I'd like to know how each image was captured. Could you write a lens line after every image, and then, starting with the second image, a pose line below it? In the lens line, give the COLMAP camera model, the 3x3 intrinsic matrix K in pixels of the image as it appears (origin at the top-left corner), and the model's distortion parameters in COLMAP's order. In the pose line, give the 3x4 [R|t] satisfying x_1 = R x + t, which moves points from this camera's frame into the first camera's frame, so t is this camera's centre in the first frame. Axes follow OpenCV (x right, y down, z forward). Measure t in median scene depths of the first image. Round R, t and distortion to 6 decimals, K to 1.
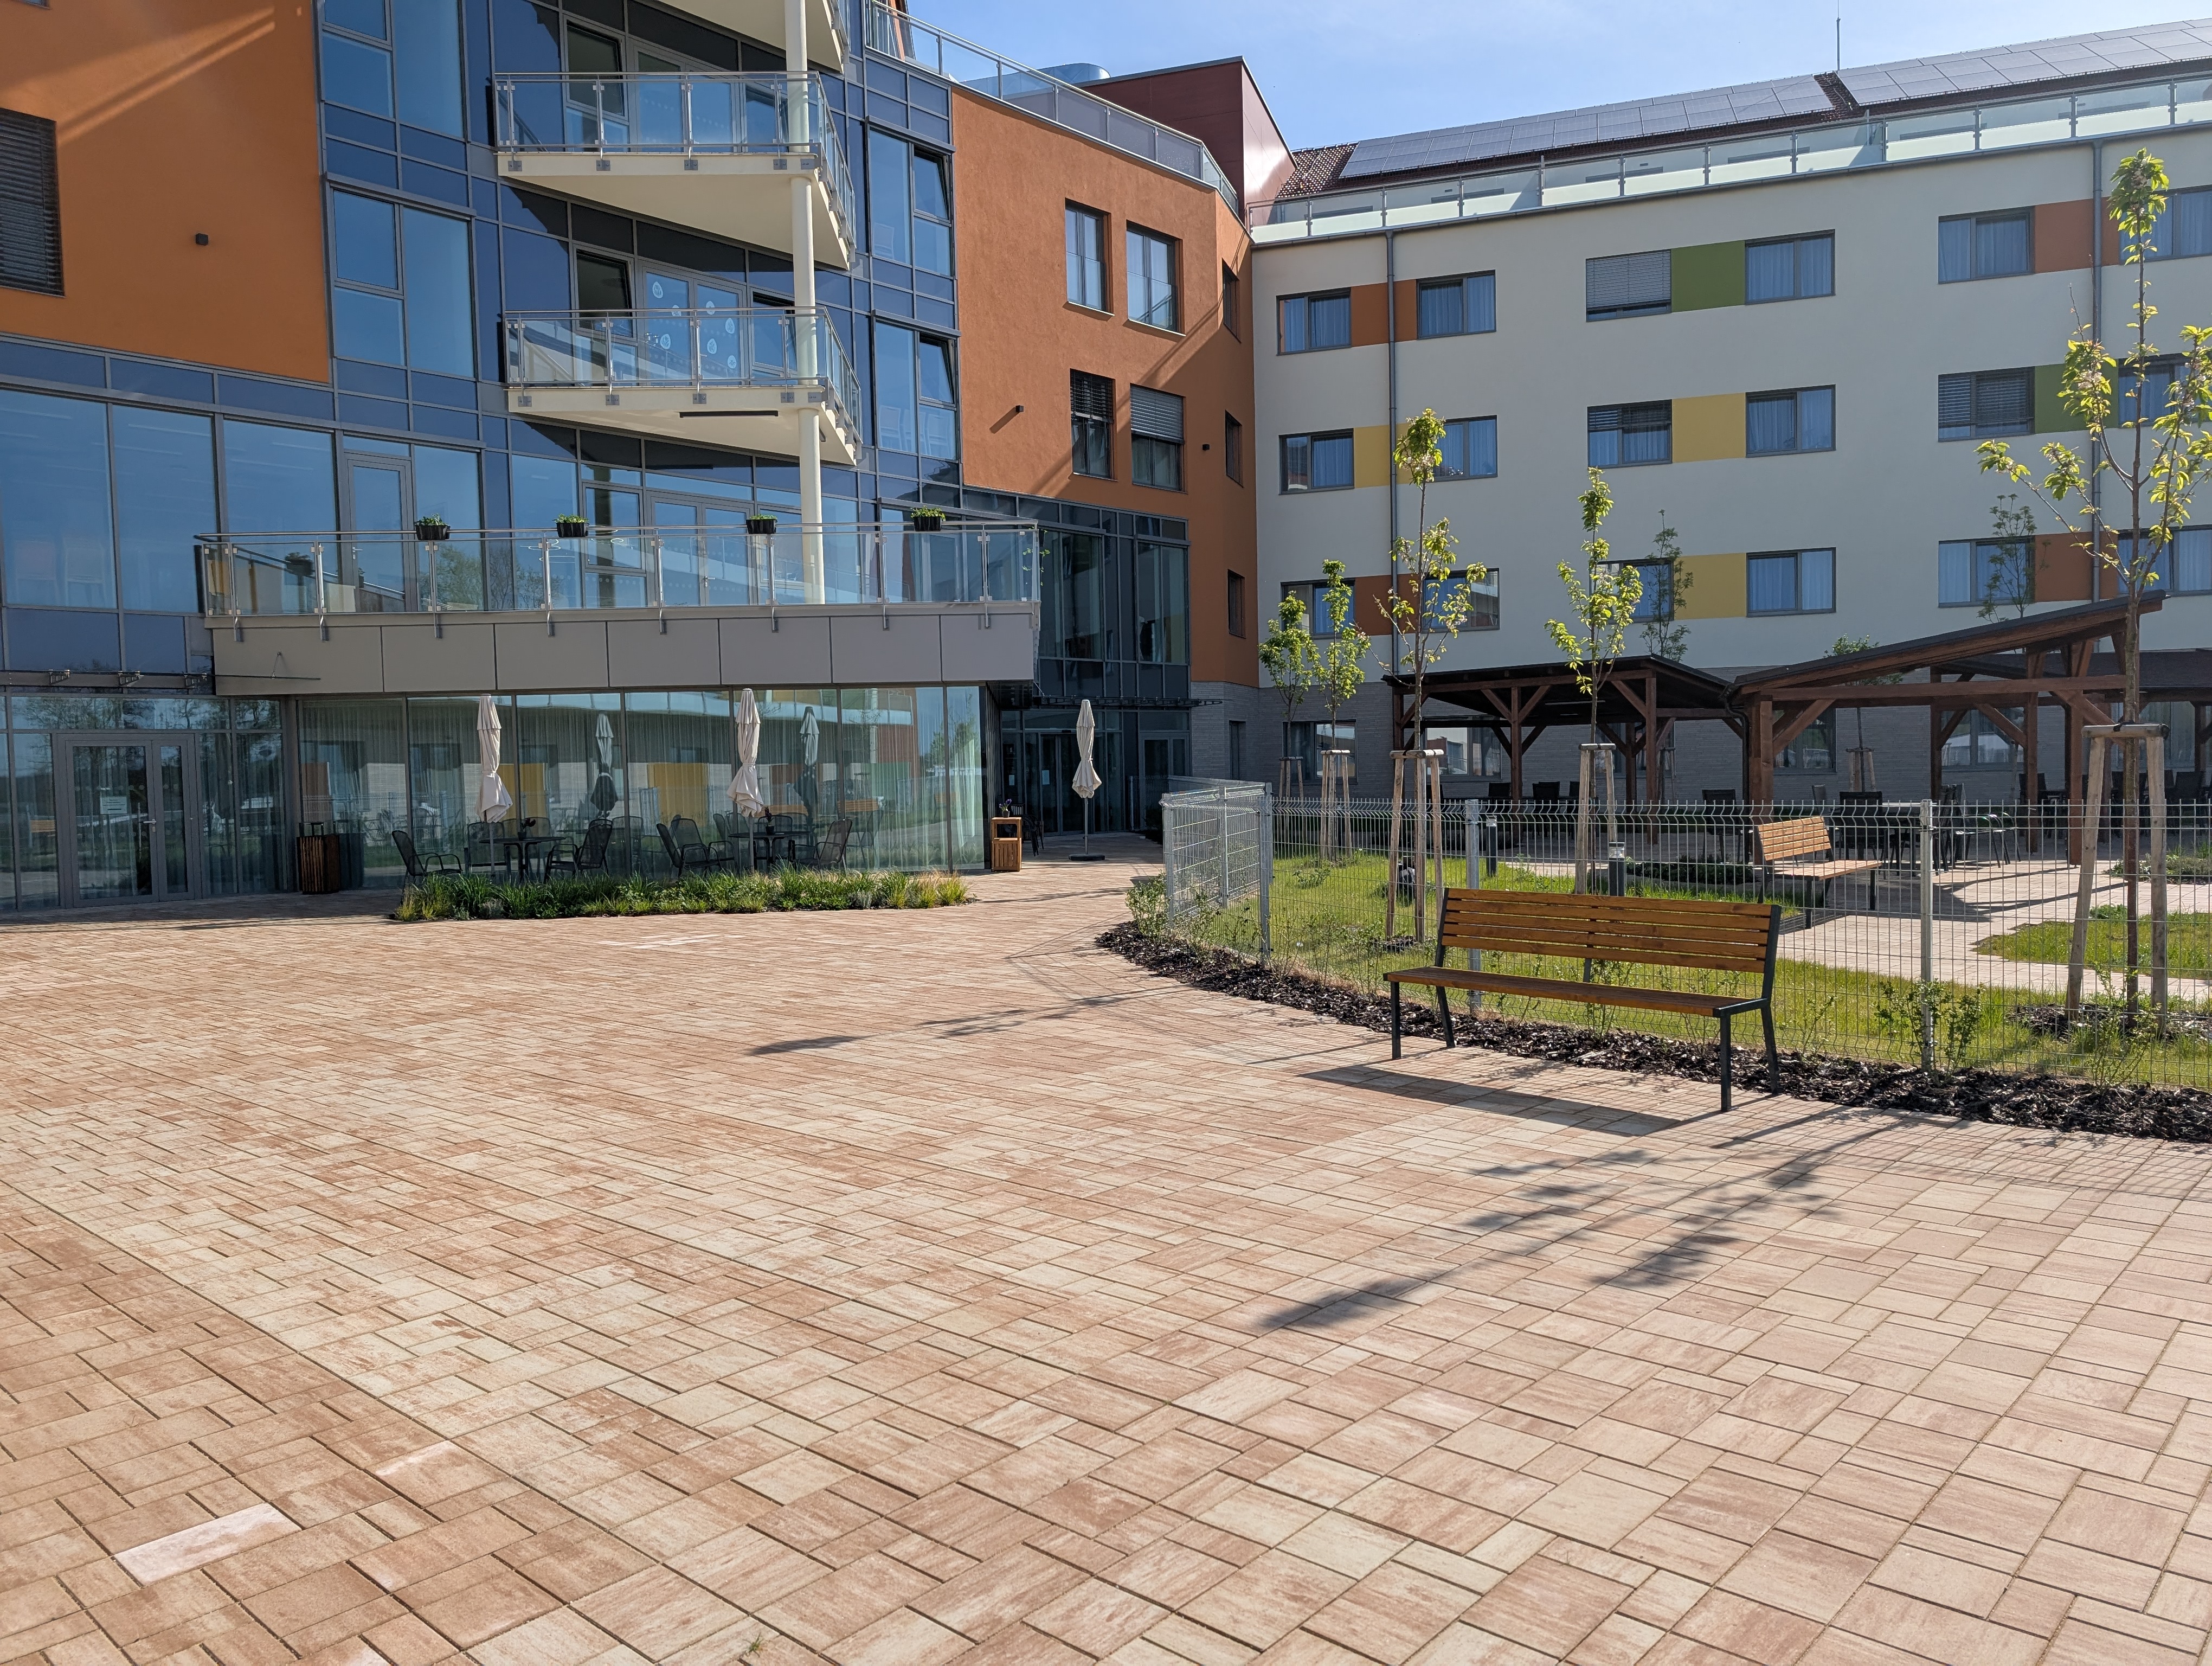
lens RADIAL K [[1589.6, 0, 1102.9], [0, 1589.6, 886.2], [0, 0, 1]] dist [0.002294, -0.000461]
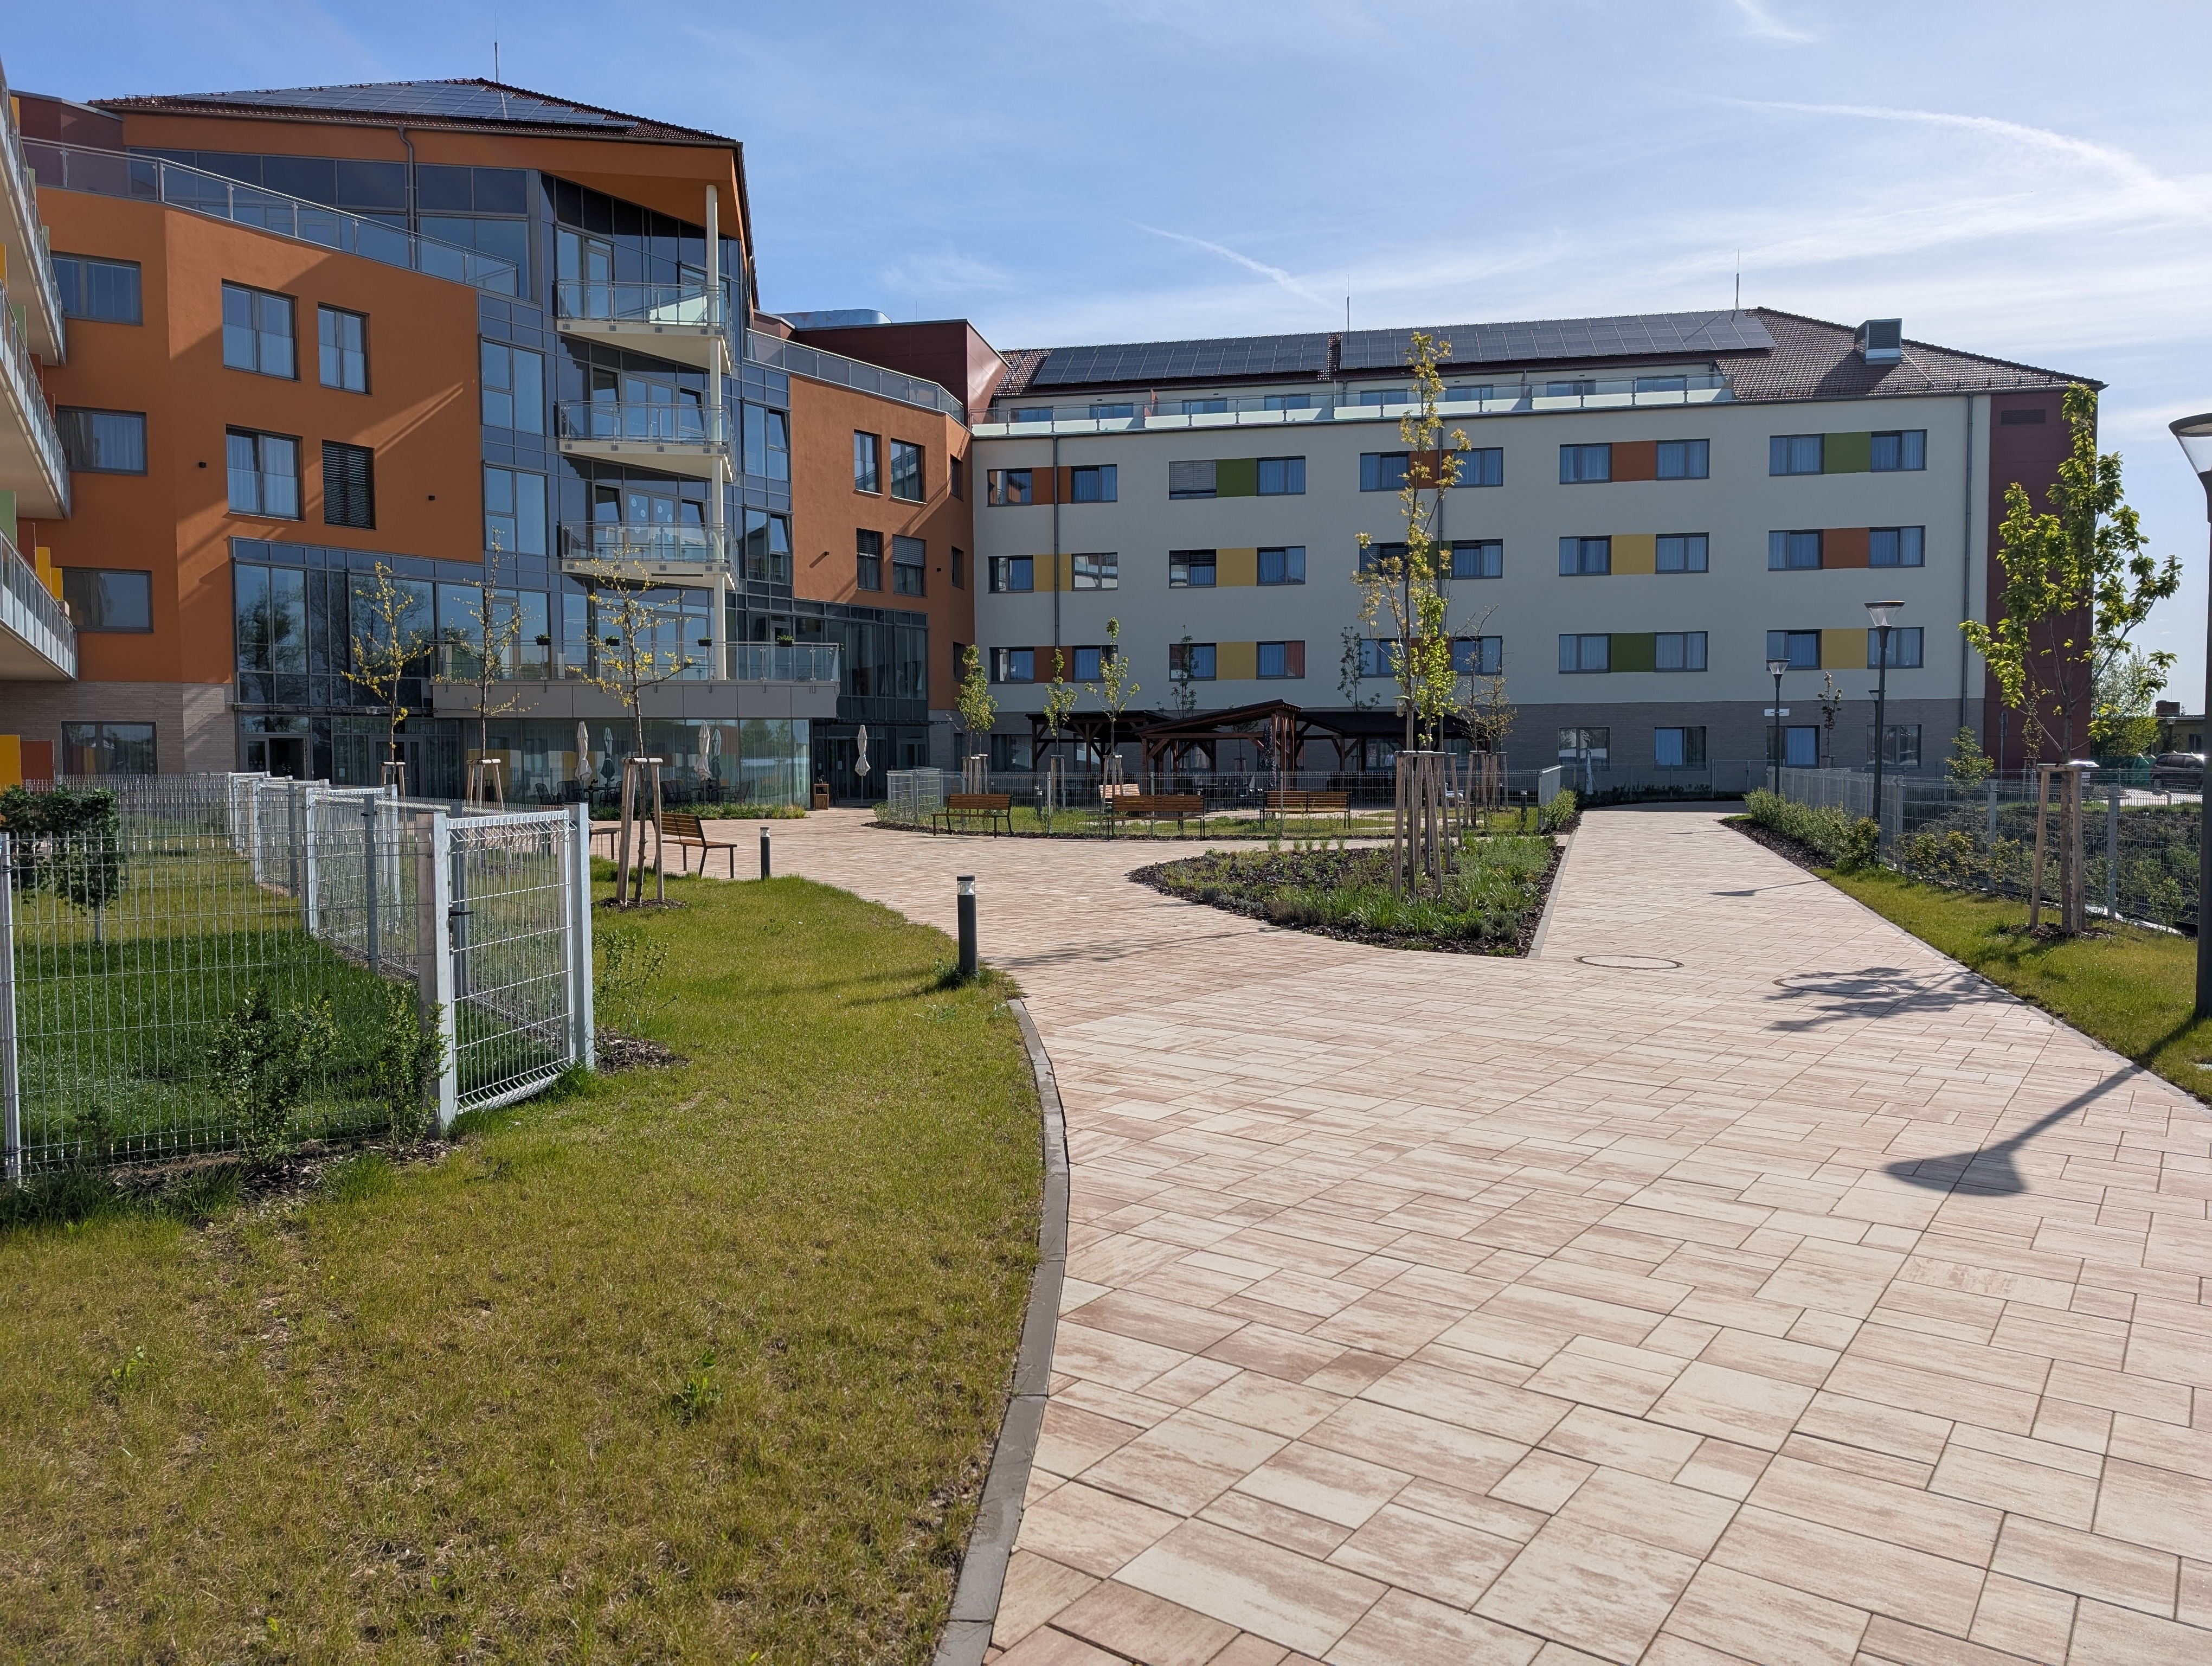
lens RADIAL K [[1589.6, 0, 1102.9], [0, 1589.6, 886.2], [0, 0, 1]] dist [0.002294, -0.000461]
pose [[0.991590, 0.006272, 0.129267, 0.022038], [-0.006610, 0.999976, 0.002185, 0.052248], [-0.129250, -0.003021, 0.991607, -0.684841]]
